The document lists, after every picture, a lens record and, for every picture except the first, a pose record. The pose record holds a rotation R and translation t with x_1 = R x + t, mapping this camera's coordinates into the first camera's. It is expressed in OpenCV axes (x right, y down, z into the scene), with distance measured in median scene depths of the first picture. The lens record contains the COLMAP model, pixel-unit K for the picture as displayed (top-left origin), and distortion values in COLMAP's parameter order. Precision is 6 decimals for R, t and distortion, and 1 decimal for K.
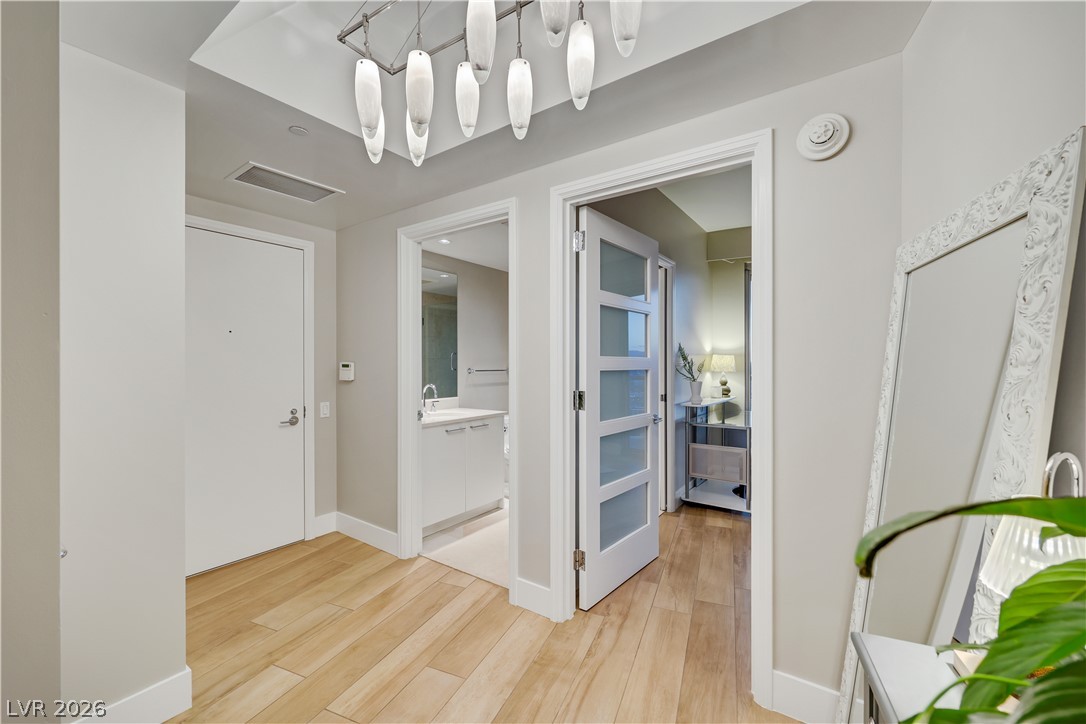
lens RADIAL K [[440.0, 0, 544.8], [0, 440.0, 365.5], [0, 0, 1]] dist [-0.000515, -0.000208]
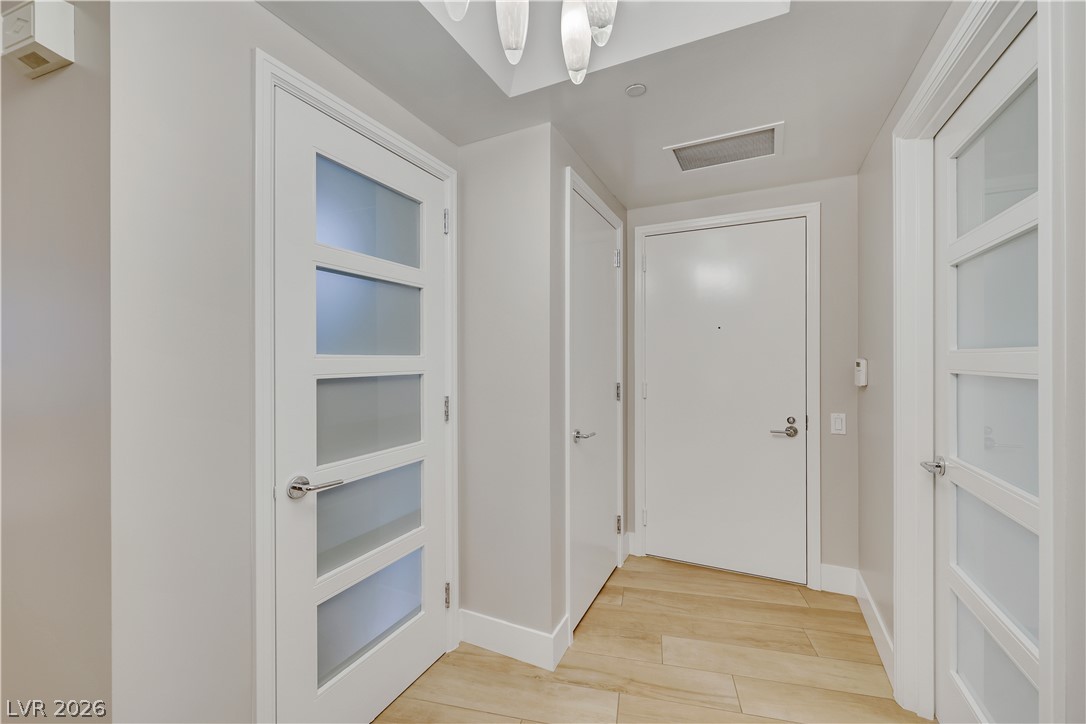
lens RADIAL K [[440.0, 0, 544.0], [0, 440.0, 359.0], [0, 0, 1]] dist [-0.000515, -0.000208]
pose [[0.162178, 0.002219, -0.986759, 0.178235], [-0.000253, 0.999998, 0.002207, -0.010990], [0.986761, -0.000108, 0.162178, 0.485721]]
